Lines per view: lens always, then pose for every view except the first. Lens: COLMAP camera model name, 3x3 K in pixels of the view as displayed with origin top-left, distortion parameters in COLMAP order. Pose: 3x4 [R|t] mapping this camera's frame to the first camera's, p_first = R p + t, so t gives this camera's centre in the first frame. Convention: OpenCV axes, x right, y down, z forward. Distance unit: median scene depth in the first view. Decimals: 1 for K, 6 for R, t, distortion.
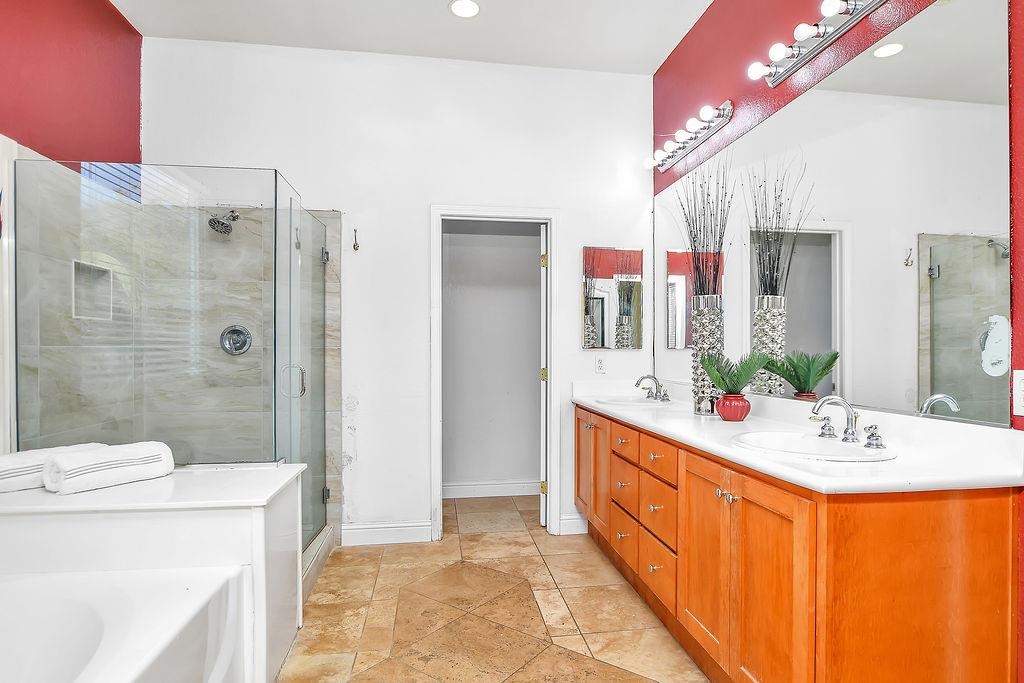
lens RADIAL K [[561.6, 0, 518.8], [0, 561.6, 347.7], [0, 0, 1]] dist [-0.026717, 0.001218]
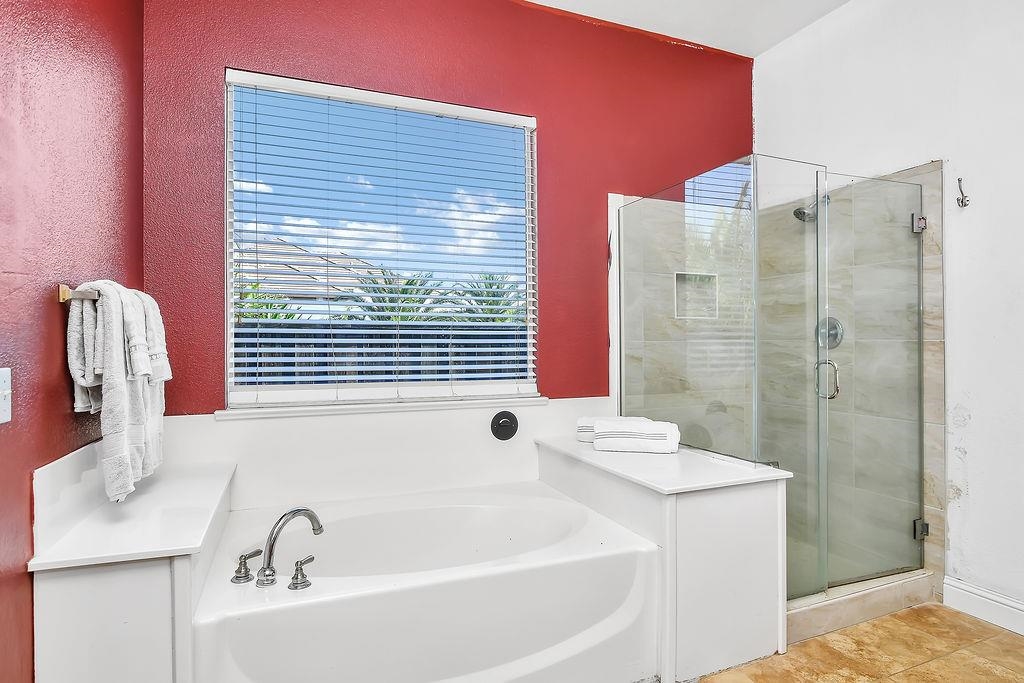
lens RADIAL K [[561.6, 0, 517.8], [0, 561.6, 340.9], [0, 0, 1]] dist [-0.026717, 0.001218]
pose [[0.235802, -0.005561, -0.971785, 0.280680], [0.004715, 0.999978, -0.004579, 0.001273], [0.971790, -0.003502, 0.235823, 0.281946]]
